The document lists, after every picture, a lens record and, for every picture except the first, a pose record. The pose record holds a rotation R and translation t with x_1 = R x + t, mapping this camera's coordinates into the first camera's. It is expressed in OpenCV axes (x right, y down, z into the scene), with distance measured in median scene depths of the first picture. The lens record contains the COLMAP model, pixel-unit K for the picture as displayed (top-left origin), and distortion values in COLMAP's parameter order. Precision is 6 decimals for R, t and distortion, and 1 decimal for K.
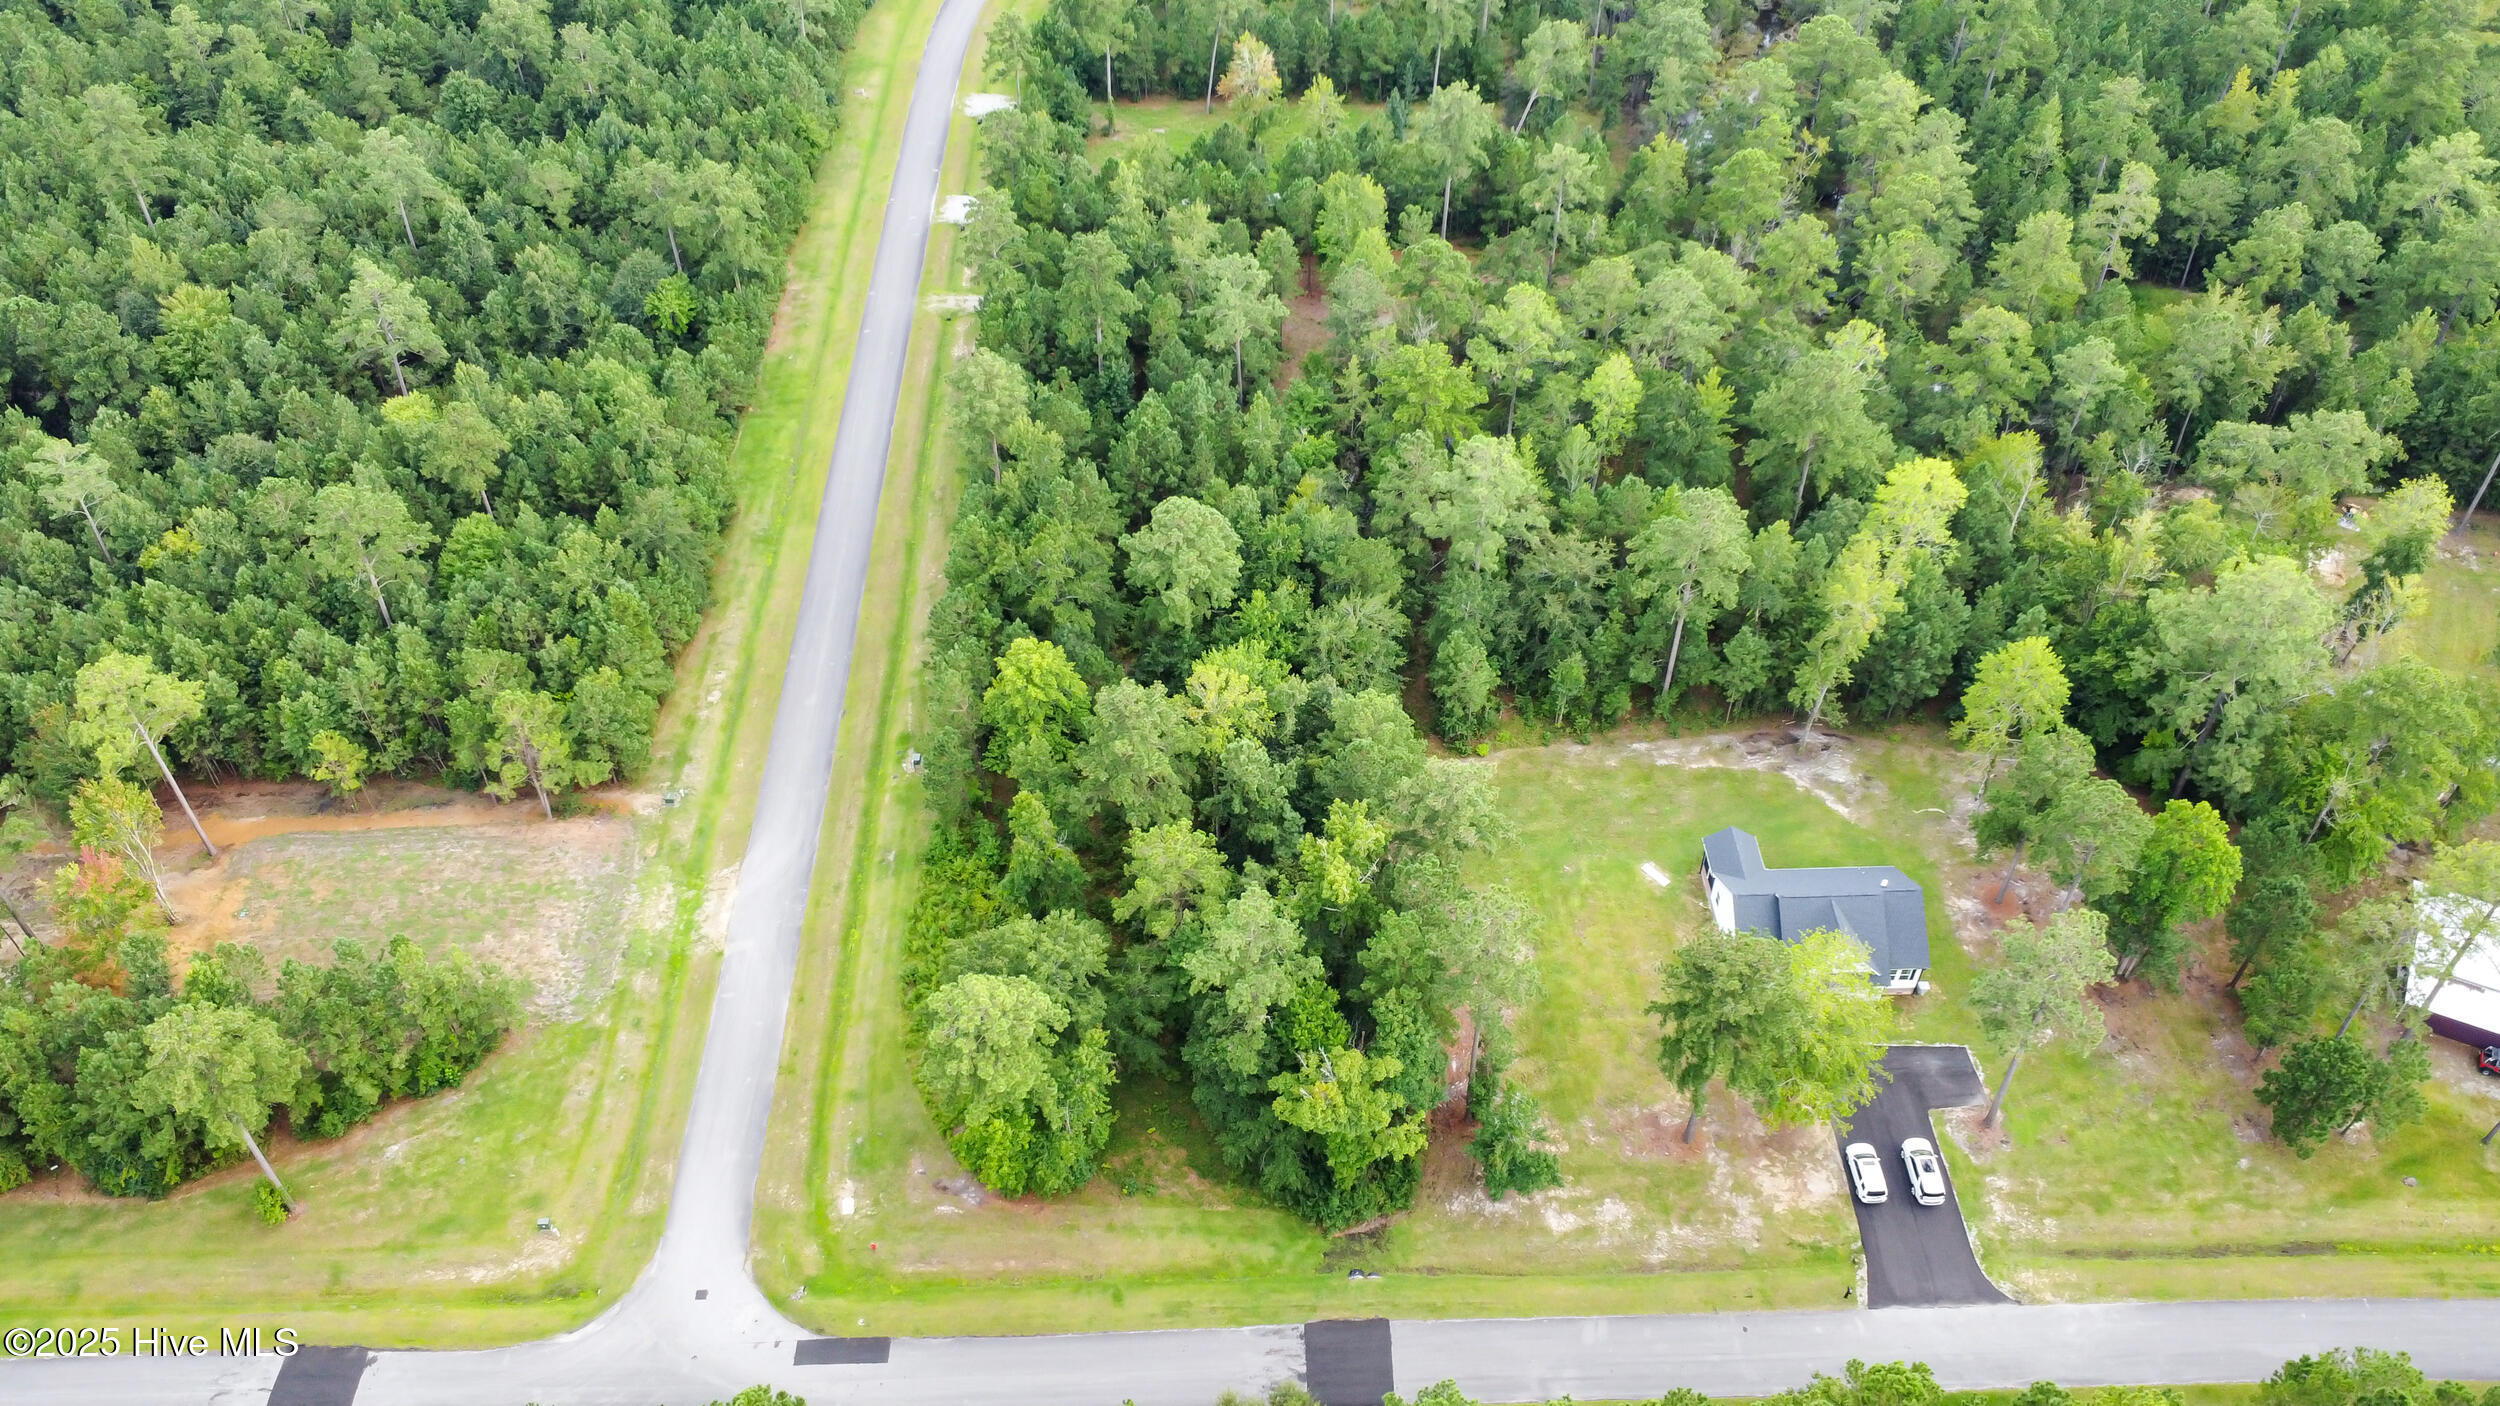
lens RADIAL K [[1842.9, 0, 1250.0], [0, 1842.9, 703.0], [0, 0, 1]] dist [-0.023930, -0.018859]
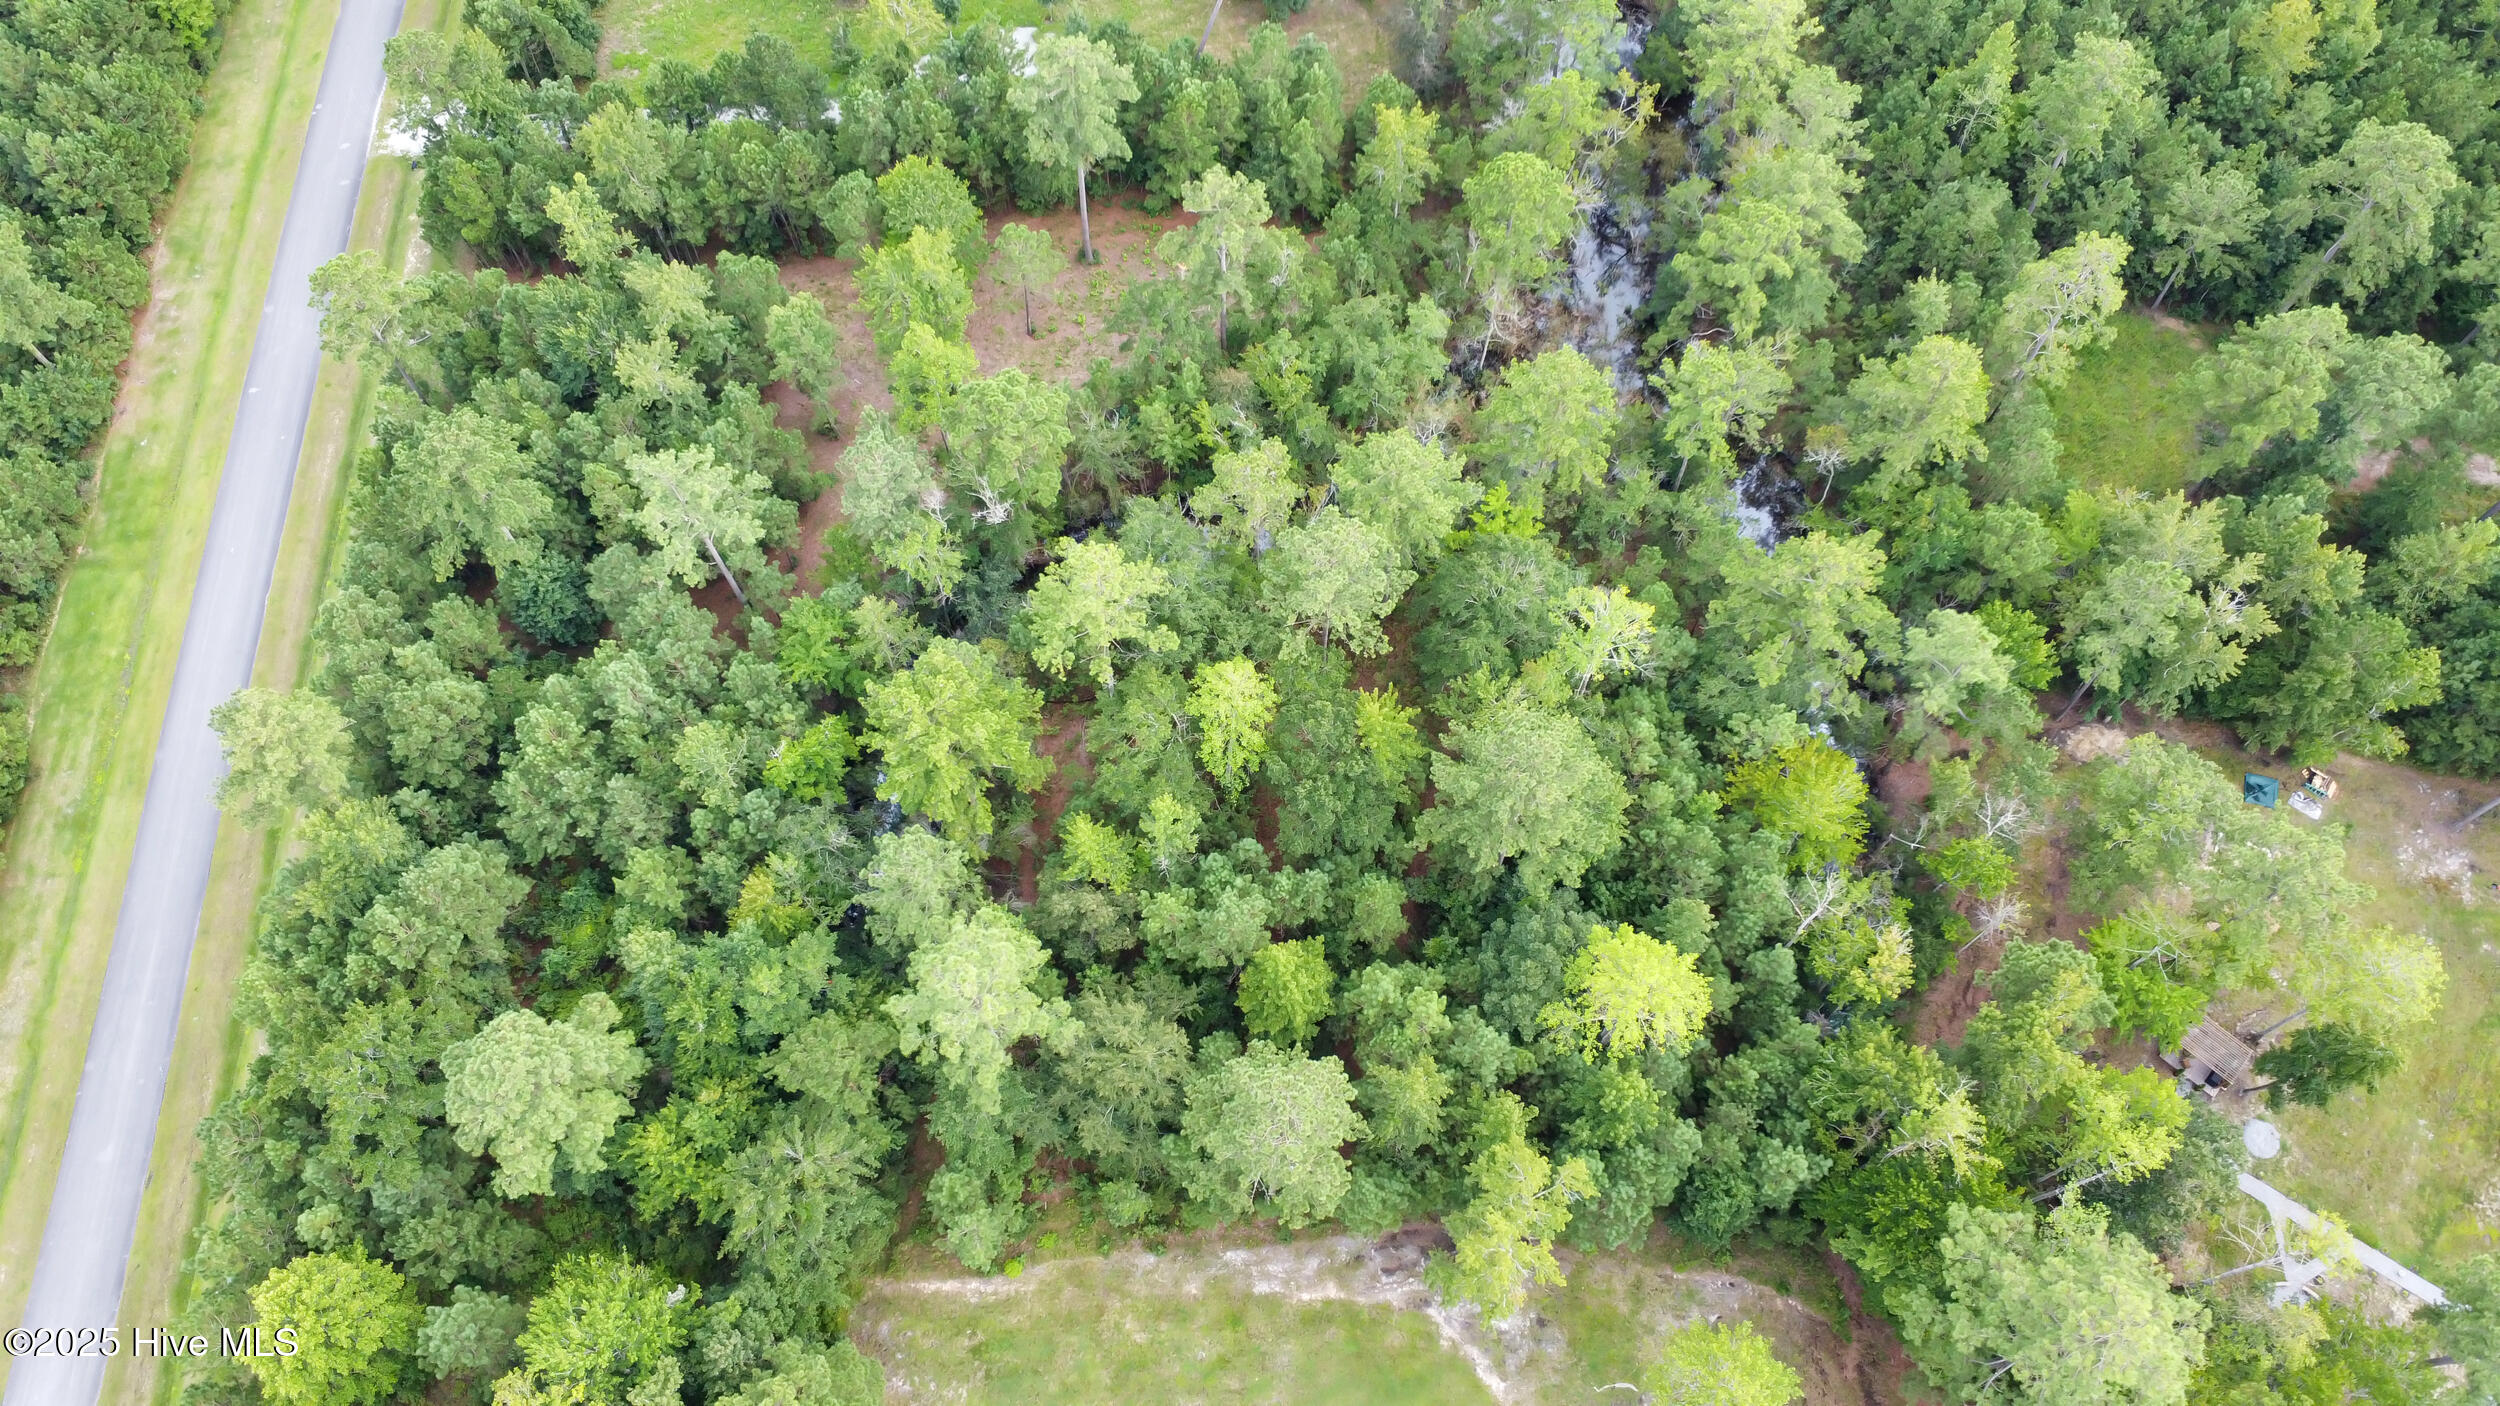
lens RADIAL K [[1842.9, 0, 1250.0], [0, 1842.9, 703.0], [0, 0, 1]] dist [-0.023930, -0.018859]
pose [[0.999974, -0.002664, 0.006658, 0.196633], [0.000231, 0.939891, 0.341474, -0.391742], [-0.007168, -0.341464, 0.939868, 0.367917]]
